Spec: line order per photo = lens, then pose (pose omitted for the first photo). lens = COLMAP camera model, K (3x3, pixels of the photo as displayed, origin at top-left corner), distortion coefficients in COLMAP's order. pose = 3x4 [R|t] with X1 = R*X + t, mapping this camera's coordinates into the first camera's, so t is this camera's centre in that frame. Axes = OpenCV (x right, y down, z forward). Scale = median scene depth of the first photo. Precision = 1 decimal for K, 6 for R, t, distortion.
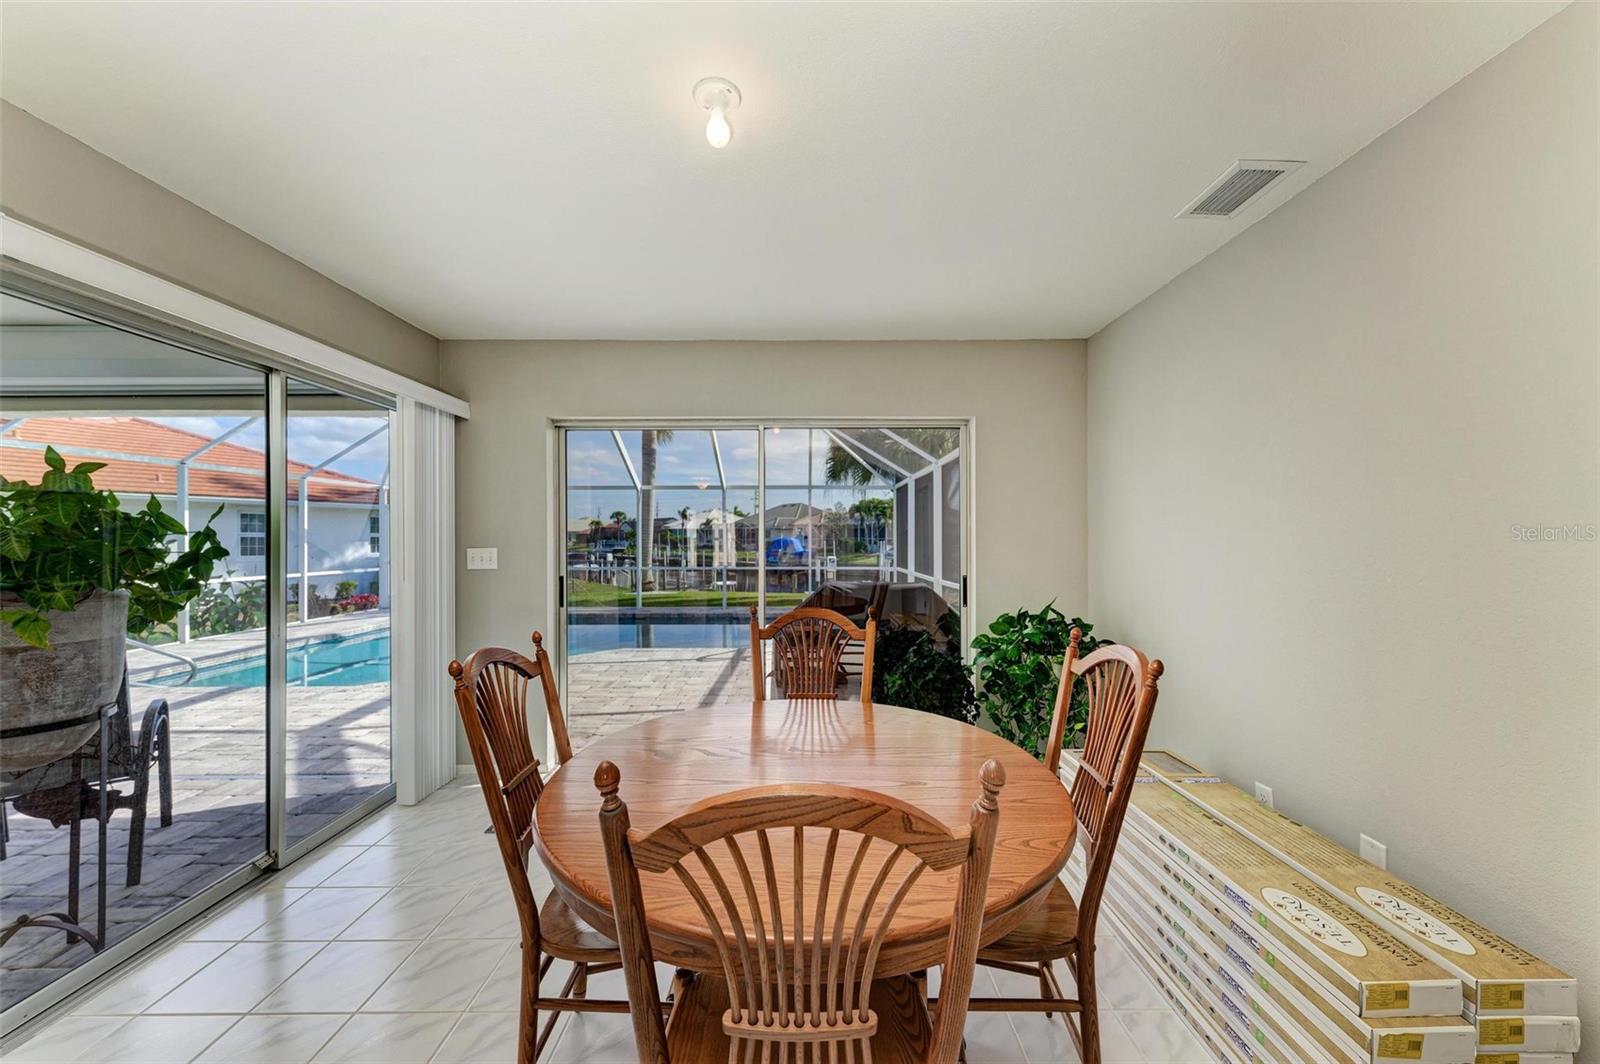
lens RADIAL K [[588.5, 0, 808.6], [0, 588.5, 537.8], [0, 0, 1]] dist [0.010501, -0.003076]
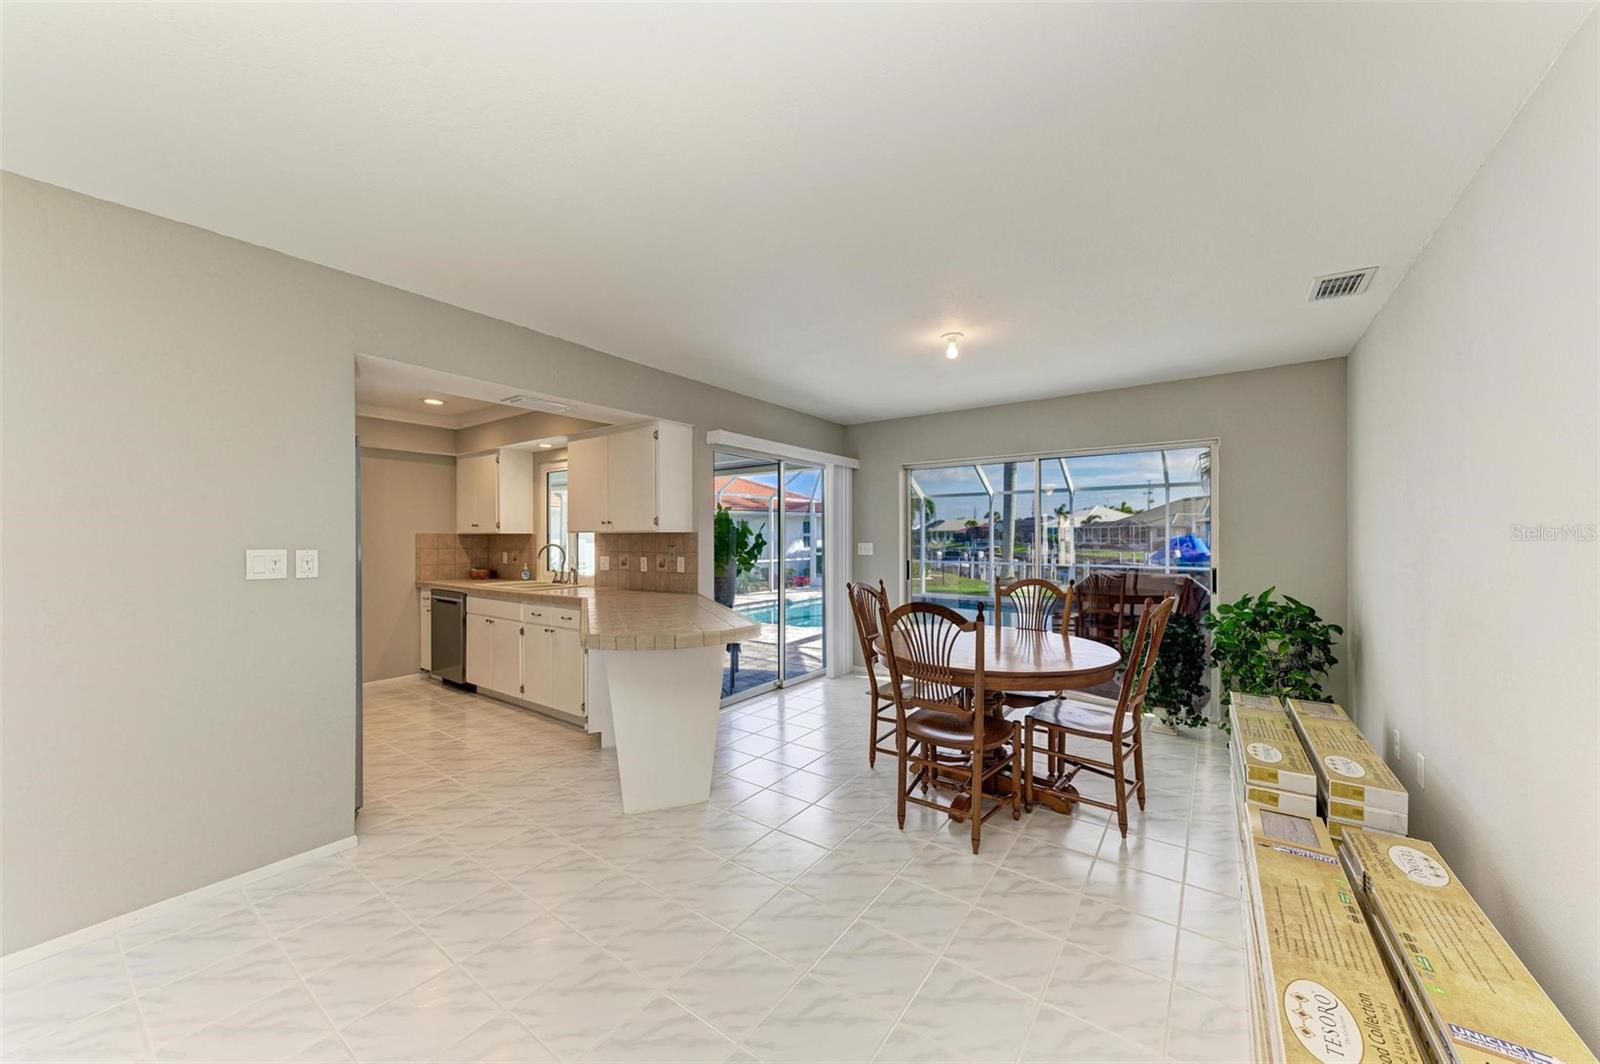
lens RADIAL K [[588.5, 0, 800.4], [0, 588.5, 532.6], [0, 0, 1]] dist [0.010501, -0.003076]
pose [[0.804113, -0.004266, -0.594461, 0.352775], [0.000176, 0.999976, -0.006938, -0.000322], [0.594476, 0.005475, 0.804095, -0.554875]]
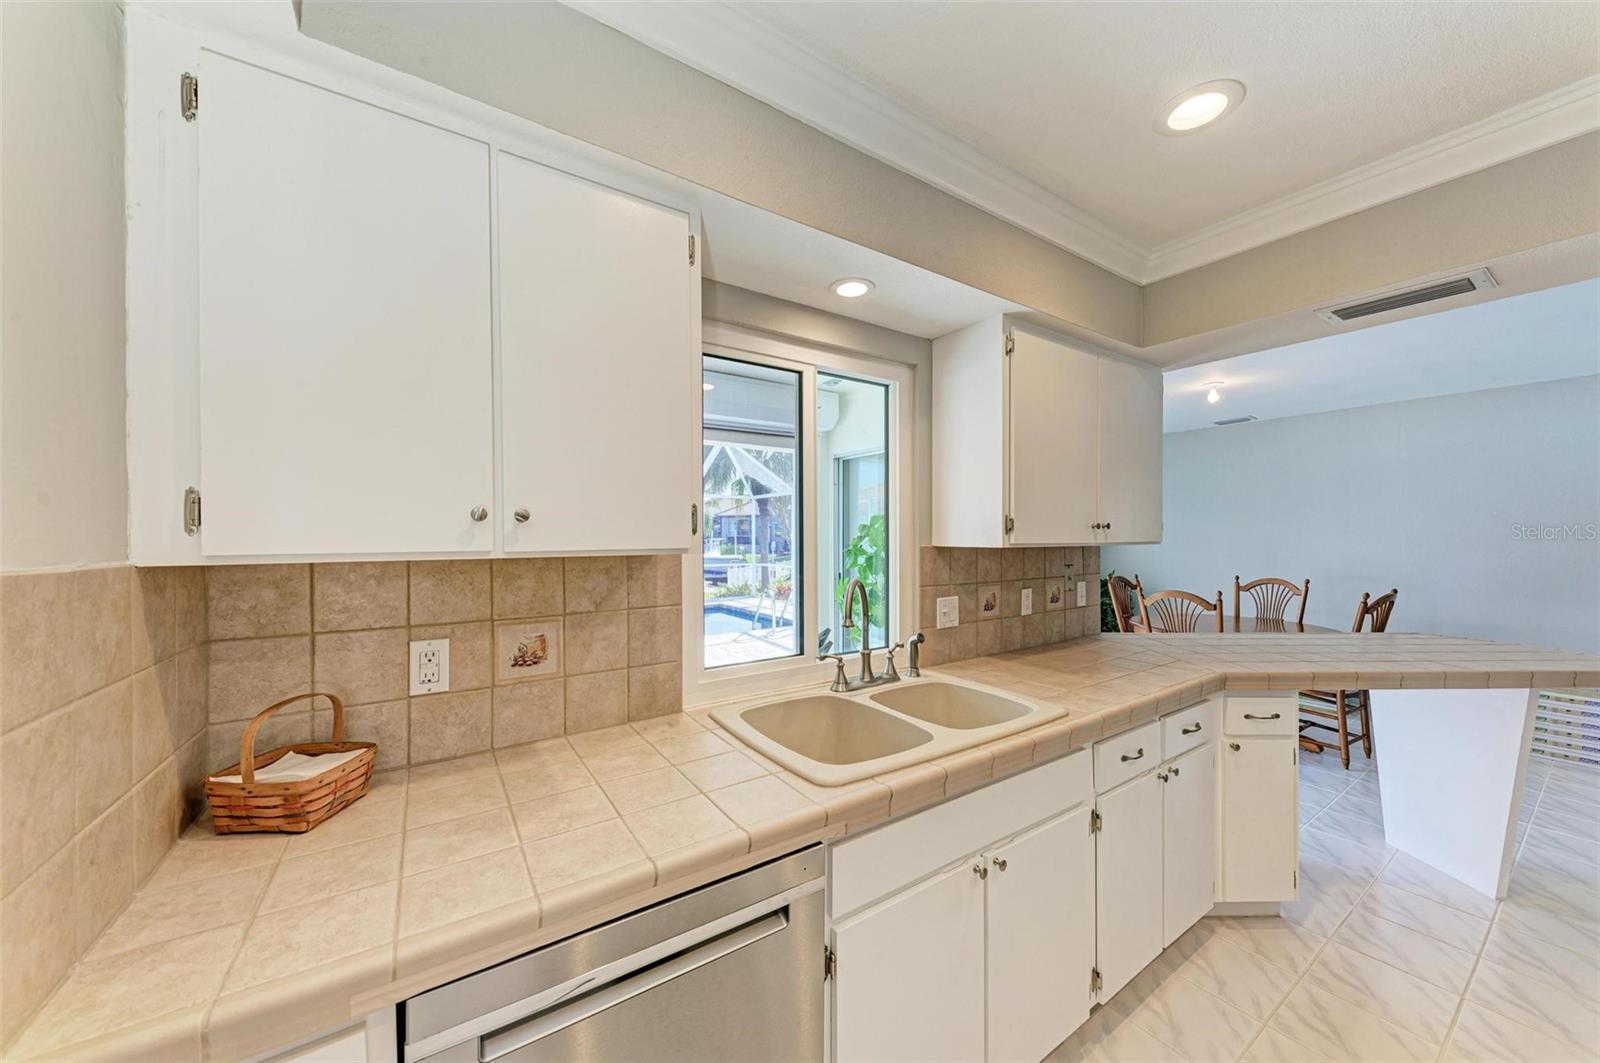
lens RADIAL K [[588.5, 0, 770.7], [0, 588.5, 535.4], [0, 0, 1]] dist [0.010501, -0.003076]
pose [[0.838853, -0.000311, 0.544357, -1.637572], [0.001503, 0.999997, -0.001746, -0.023458], [-0.544355, 0.002283, 0.838852, -0.087107]]
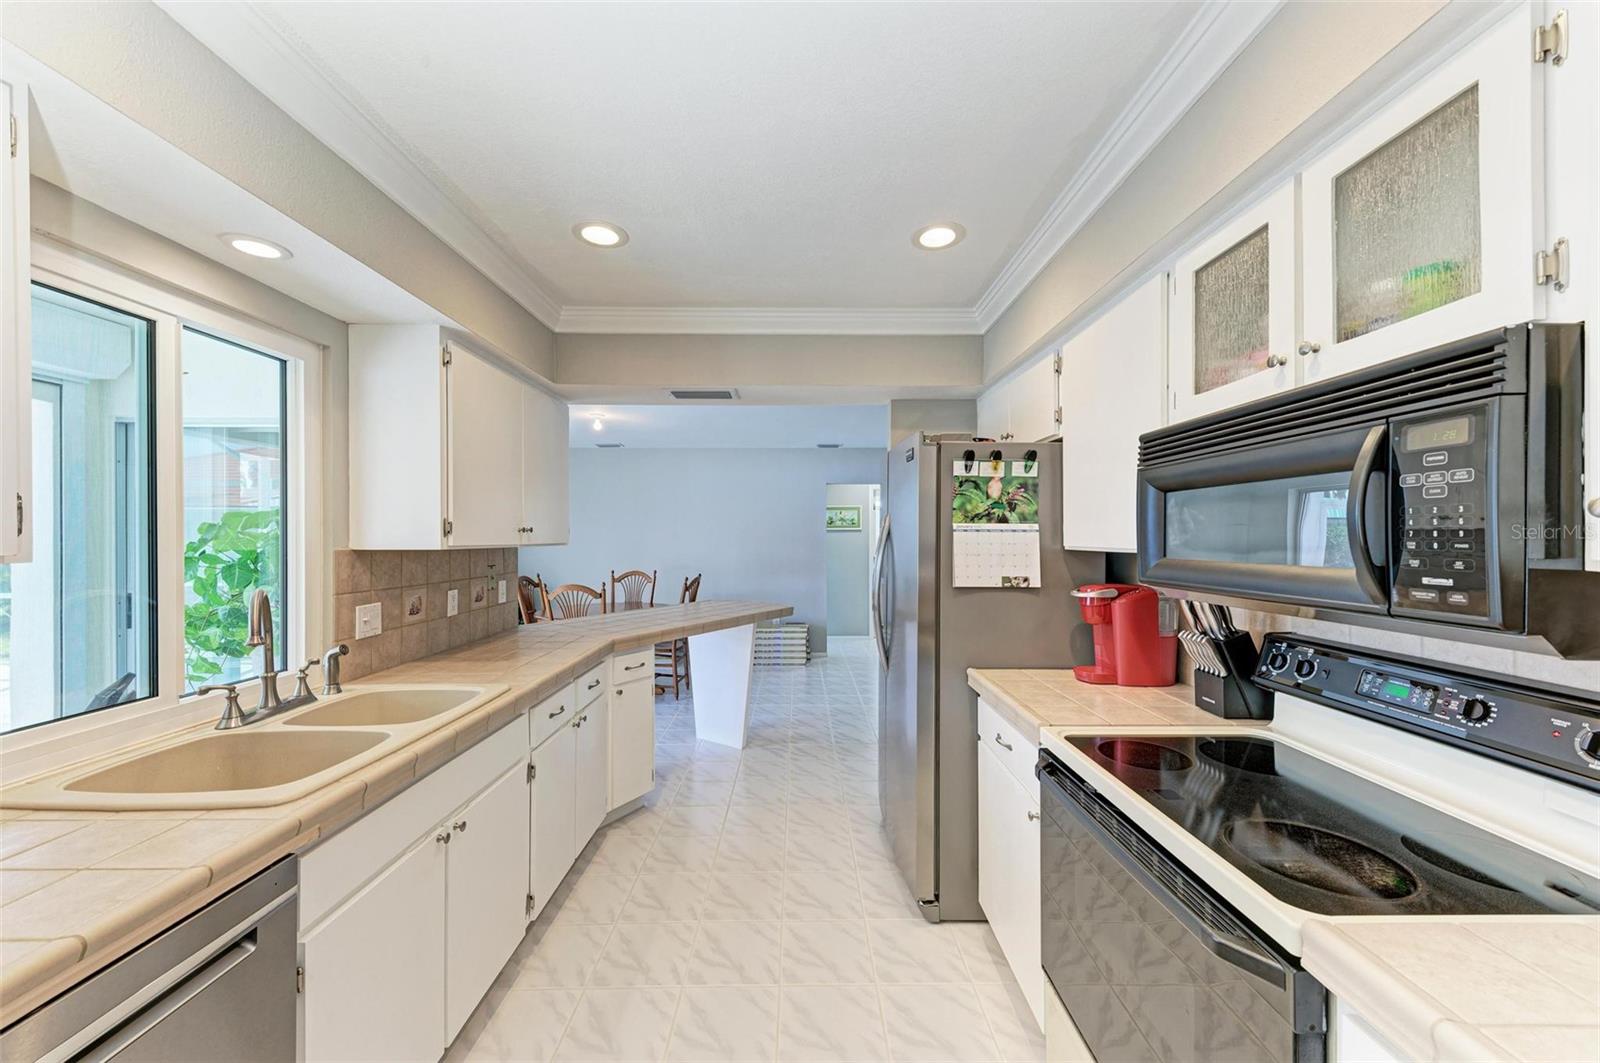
lens RADIAL K [[588.5, 0, 801.1], [0, 588.5, 542.6], [0, 0, 1]] dist [0.010501, -0.003076]
pose [[0.013750, -0.007851, 0.999875, -1.732677], [0.003044, 0.999965, 0.007810, -0.022947], [-0.999901, 0.002936, 0.013773, -0.103709]]
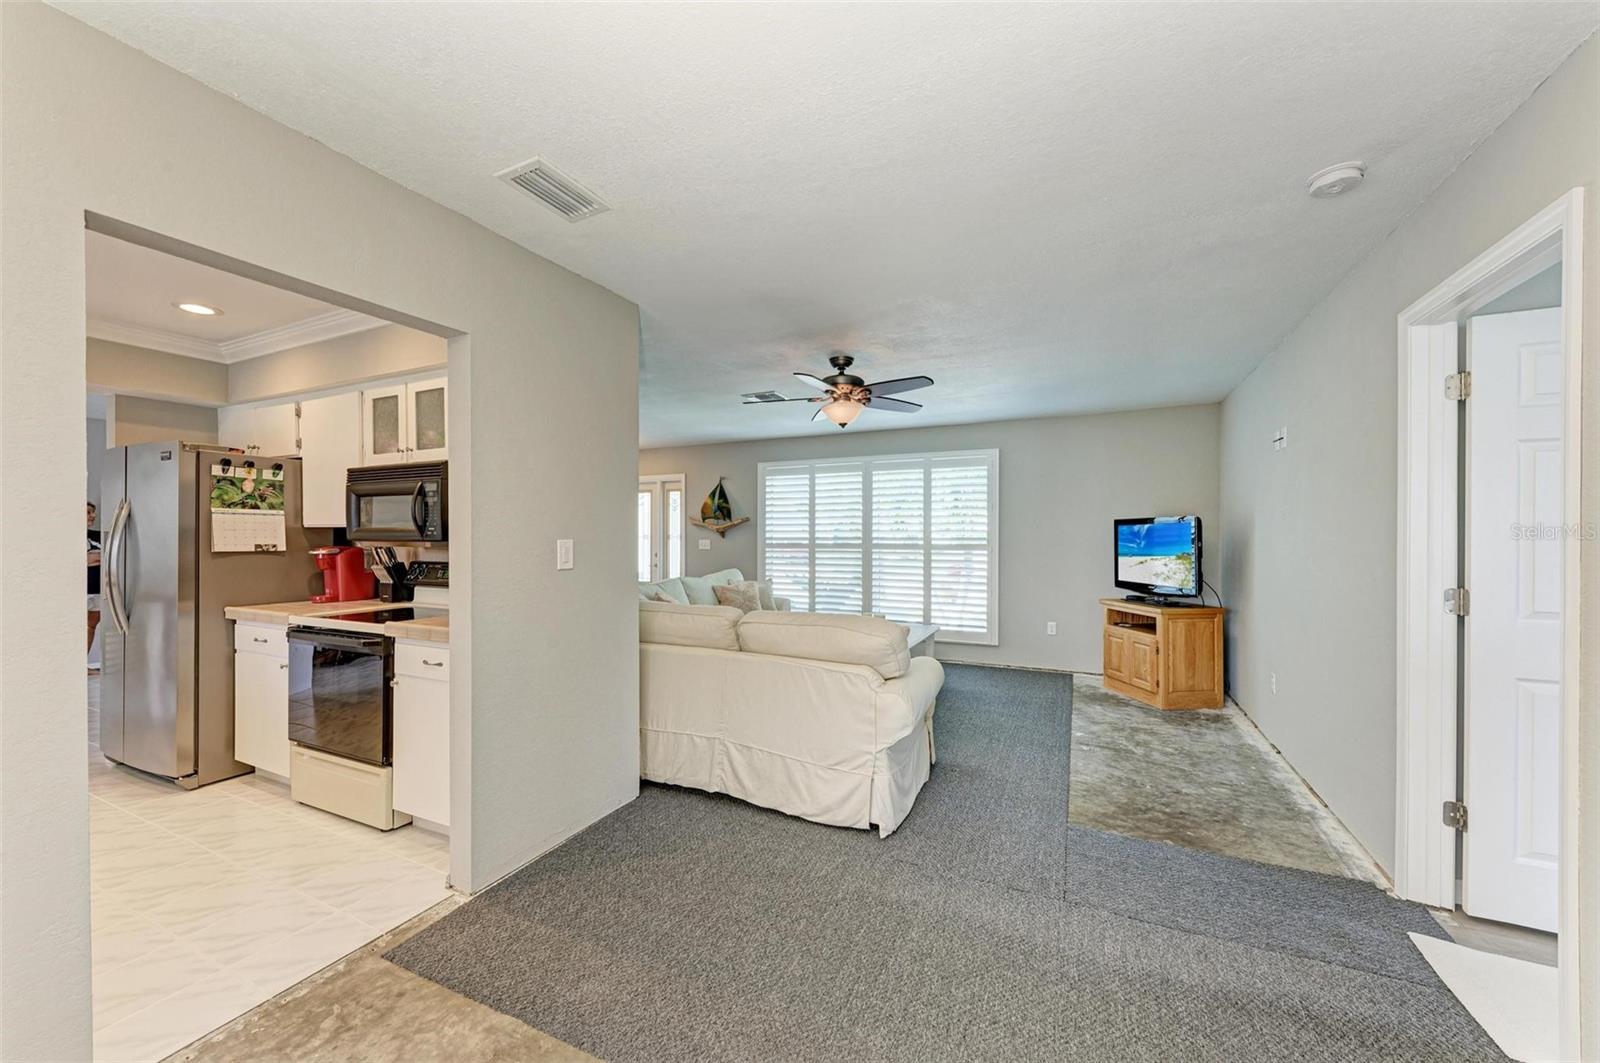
lens RADIAL K [[603.9, 0, 820.2], [0, 603.9, 535.6], [0, 0, 1]] dist [0.002950, -0.001645]
pose [[-0.897660, 0.000897, 0.440689, -2.438950], [0.001195, 0.999999, 0.000399, 0.009178], [-0.440688, 0.000884, -0.897660, 0.202359]]
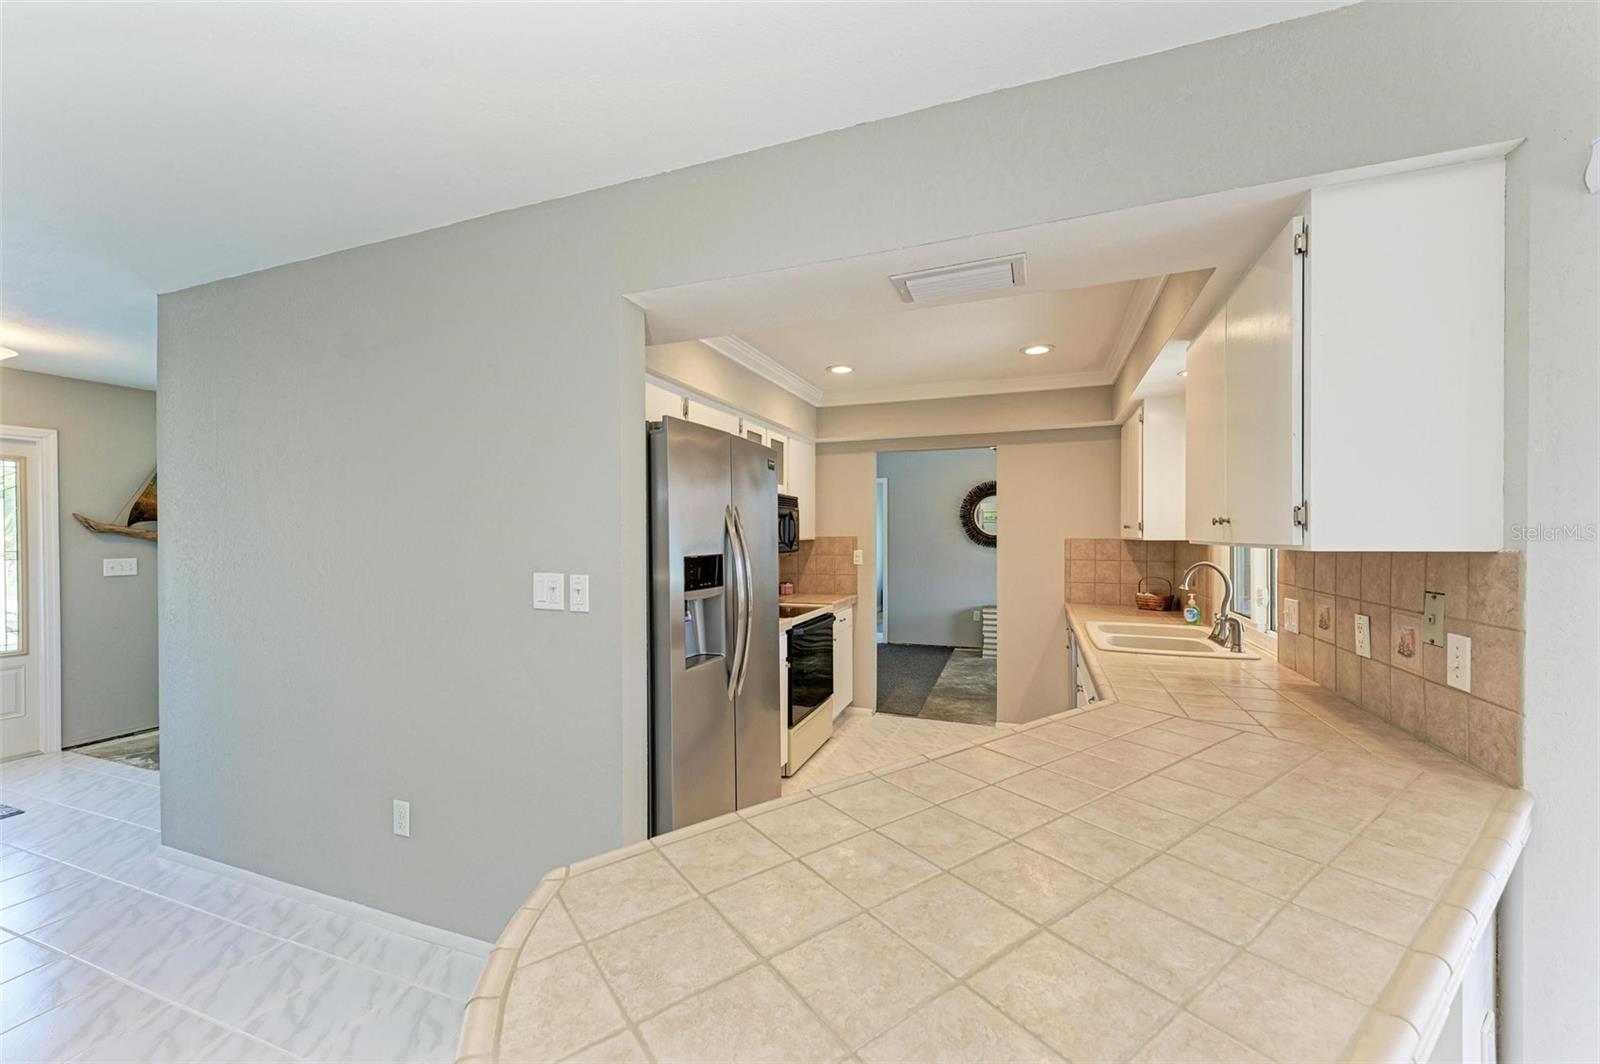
lens RADIAL K [[603.9, 0, 808.3], [0, 603.9, 542.2], [0, 0, 1]] dist [0.002950, -0.001645]
pose [[-0.371684, 0.015851, -0.928224, -0.167035], [0.004524, 0.999873, 0.015263, -0.025878], [0.928348, 0.001474, -0.371709, 0.156097]]
